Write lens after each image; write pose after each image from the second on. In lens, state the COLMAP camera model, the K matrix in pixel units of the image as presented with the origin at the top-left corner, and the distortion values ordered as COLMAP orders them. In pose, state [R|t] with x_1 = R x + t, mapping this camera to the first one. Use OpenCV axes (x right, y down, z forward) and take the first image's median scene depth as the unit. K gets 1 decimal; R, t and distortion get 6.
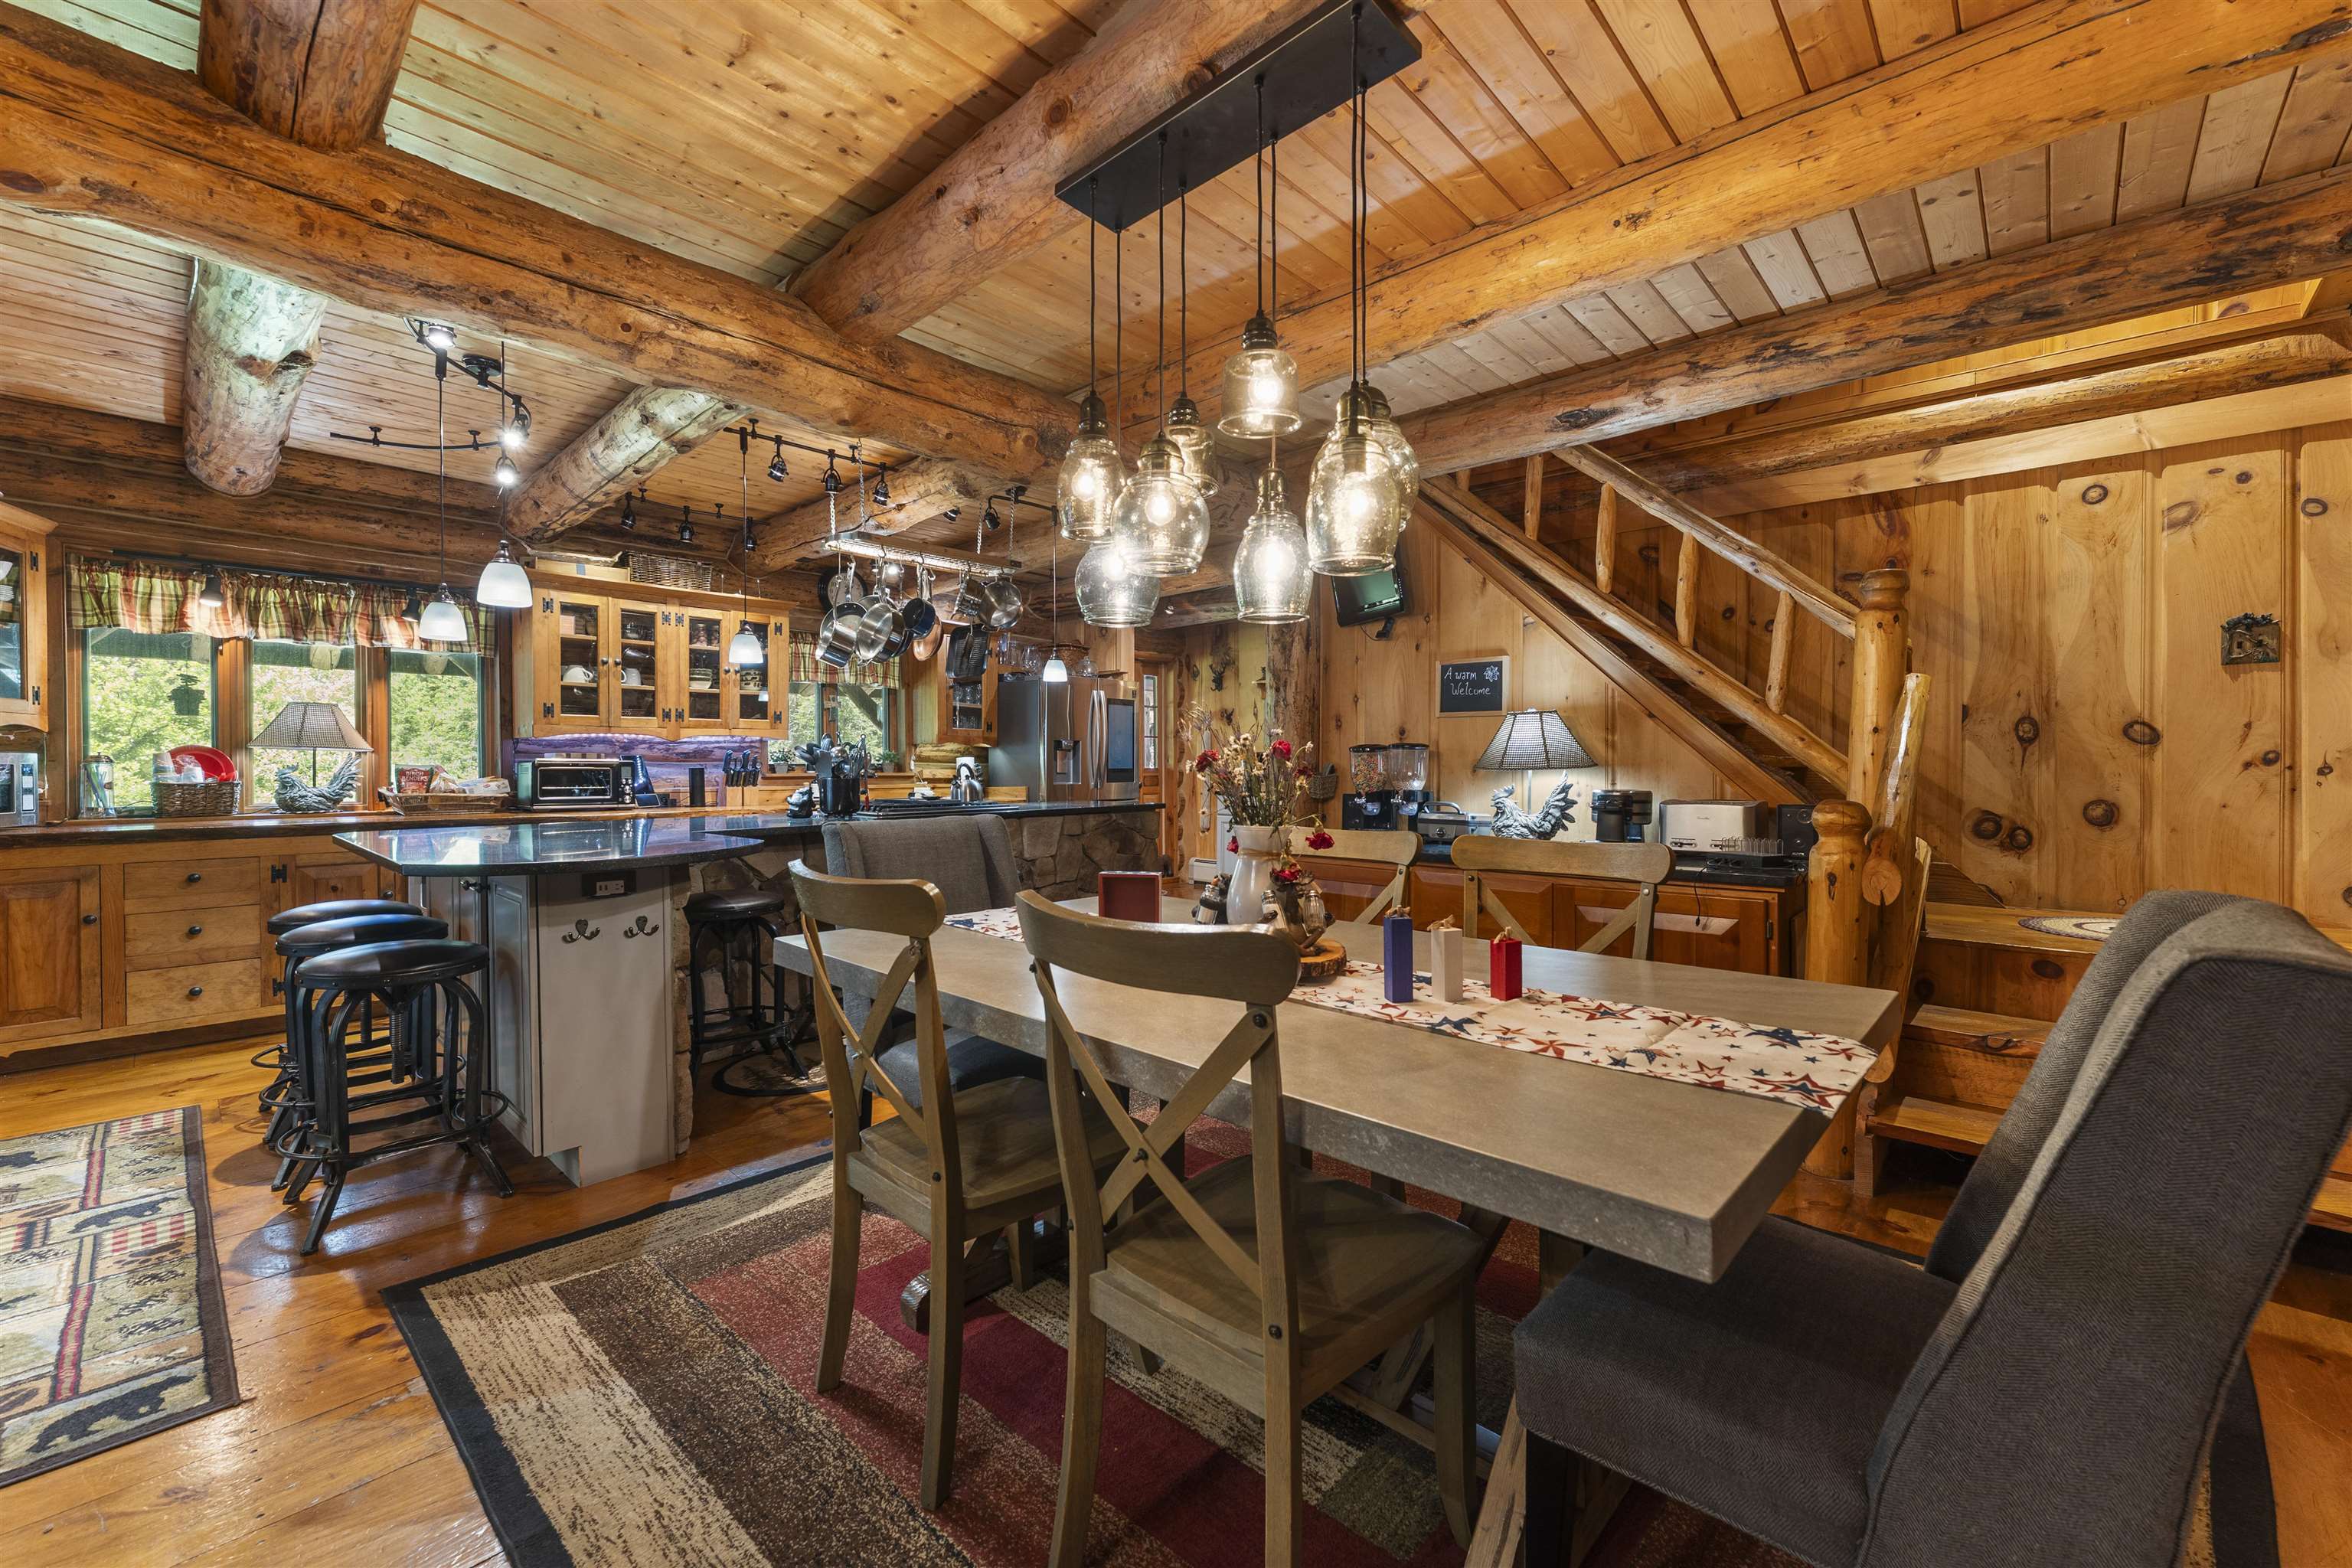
lens RADIAL K [[943.1, 0, 1182.3], [0, 943.1, 774.2], [0, 0, 1]] dist [0.000383, -0.000518]
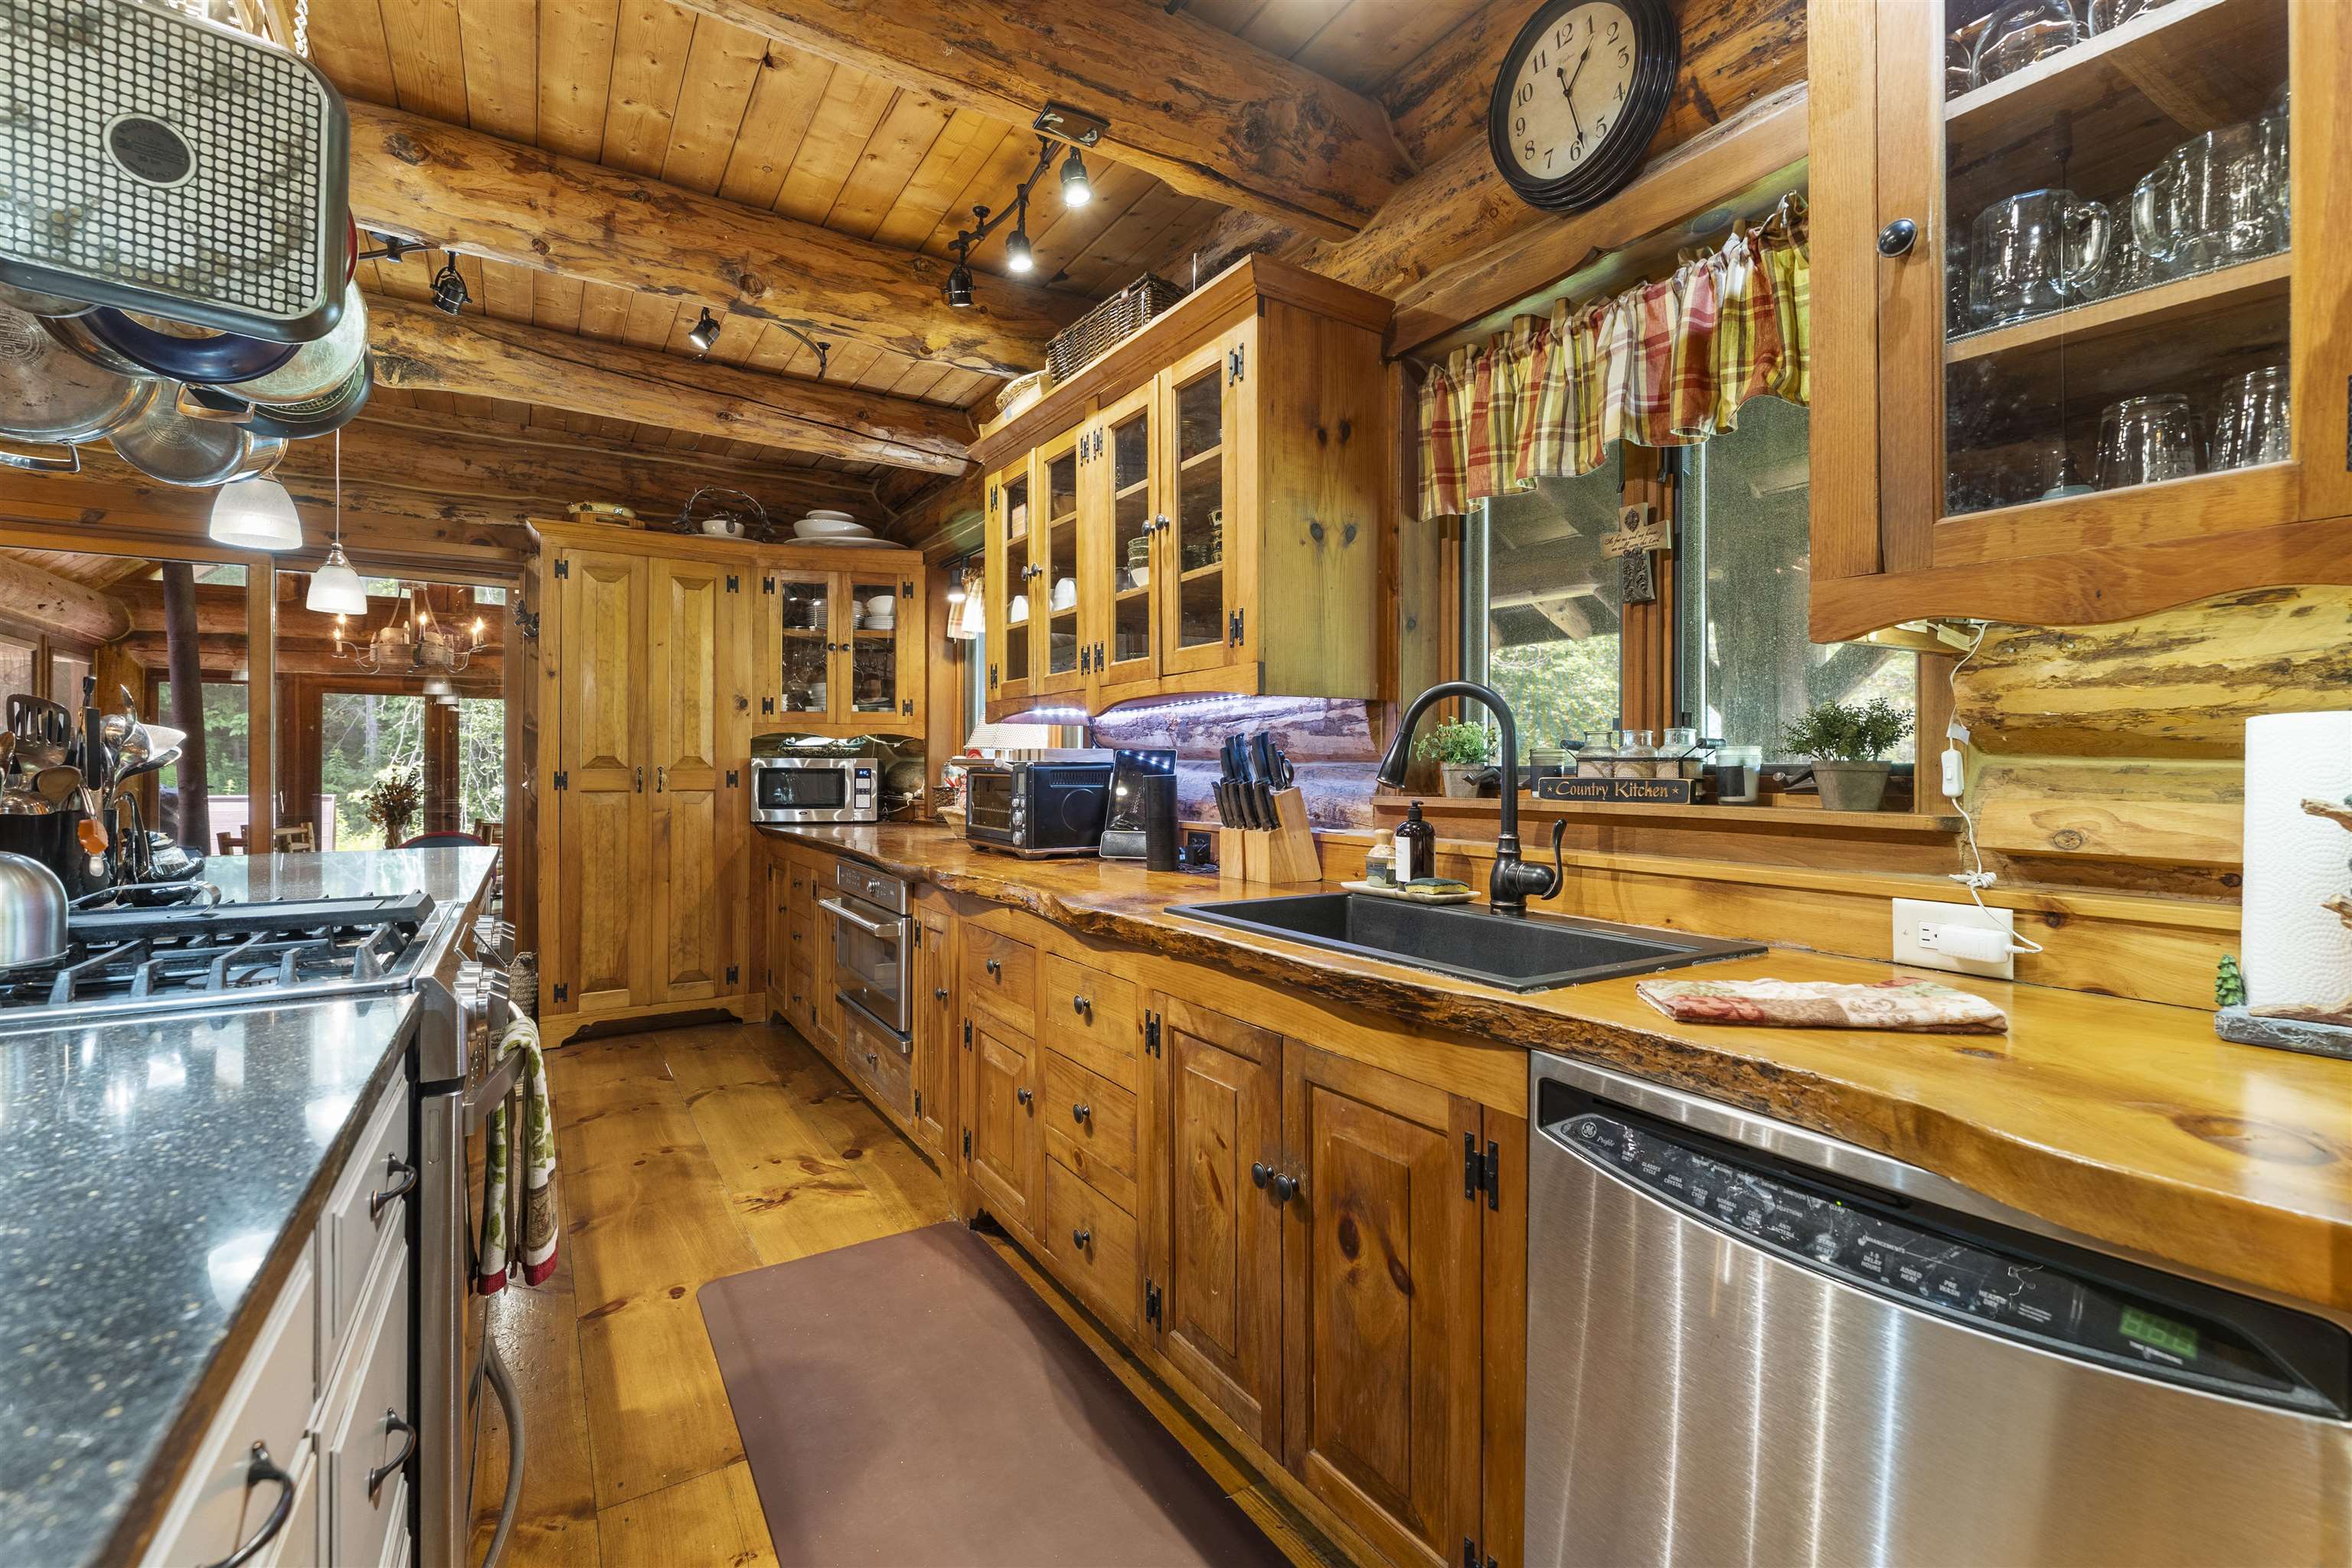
lens RADIAL K [[996.9, 0, 1176.9], [0, 996.9, 766.9], [0, 0, 1]] dist [-0.002375, 0.000438]
pose [[-0.242320, -0.000532, -0.970196, -0.106862], [-0.008754, 0.999960, 0.001638, -0.015020], [0.970157, 0.008890, -0.242315, 1.391349]]
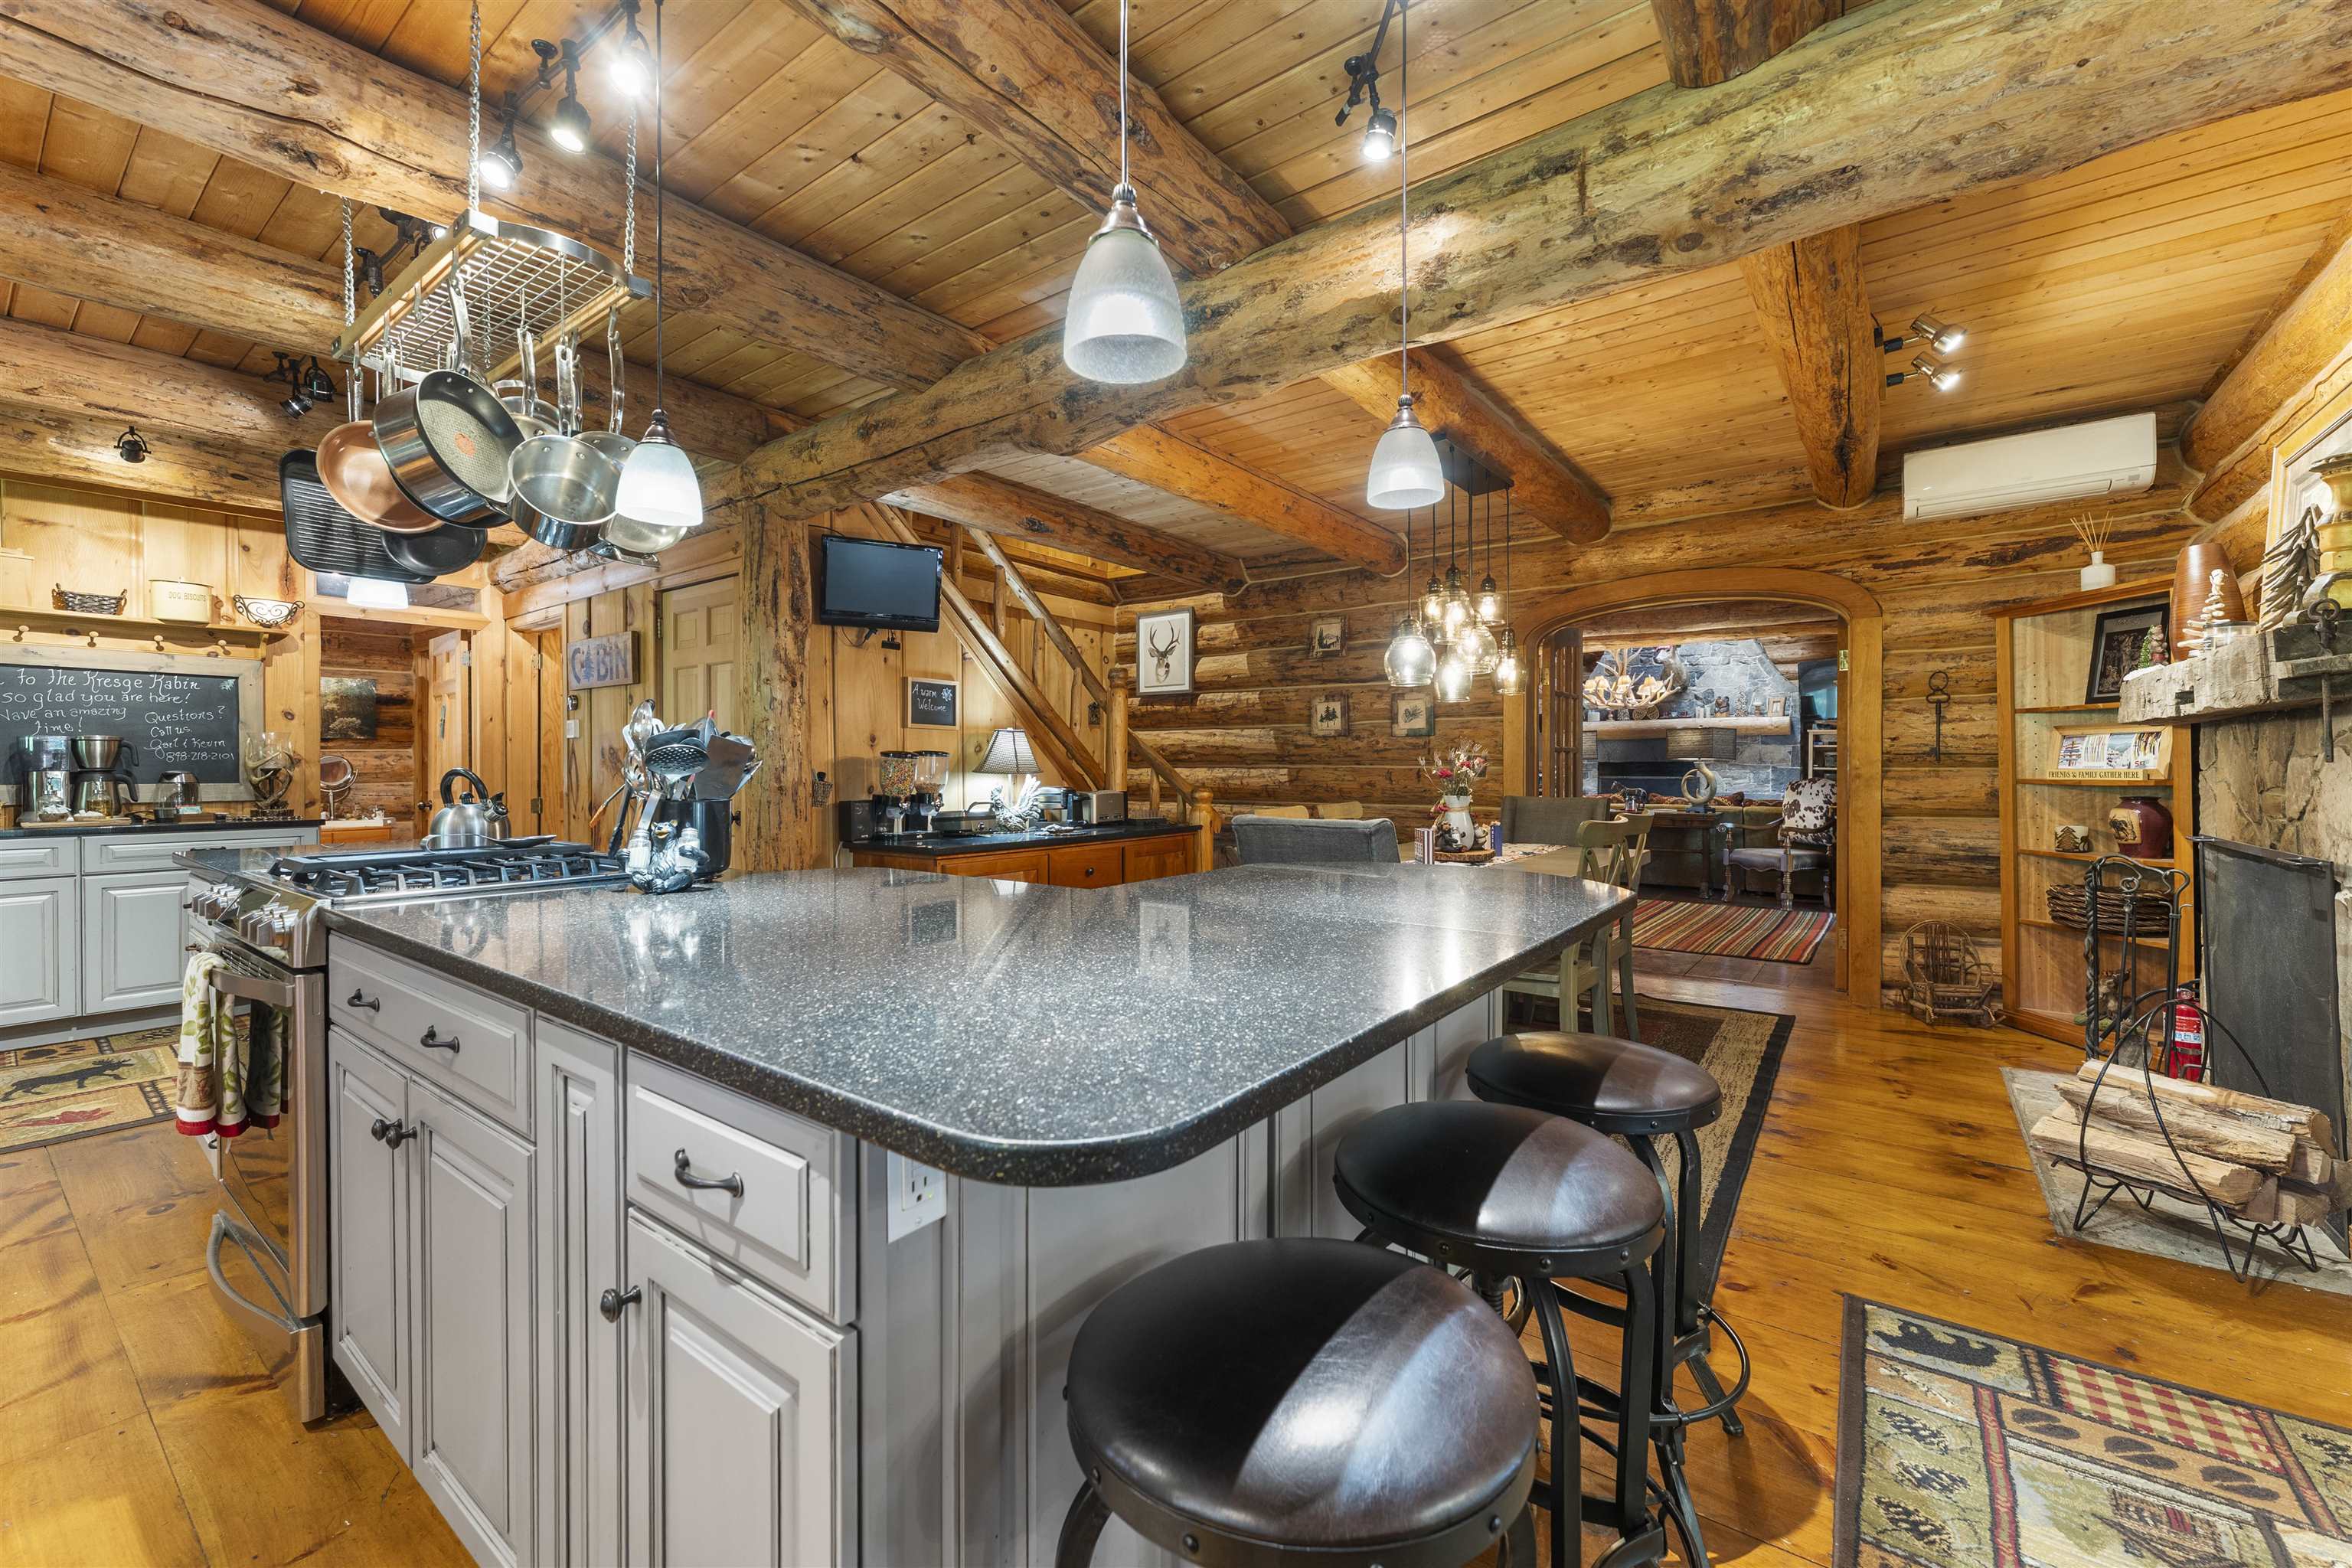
lens RADIAL K [[948.6, 0, 1183.0], [0, 948.6, 768.0], [0, 0, 1]] dist [0.002249, 0.000145]
pose [[-0.107784, 0.002164, 0.994172, -0.808303], [0.015073, 0.999886, -0.000542, -0.007514], [-0.994060, 0.014927, -0.107804, 0.748652]]
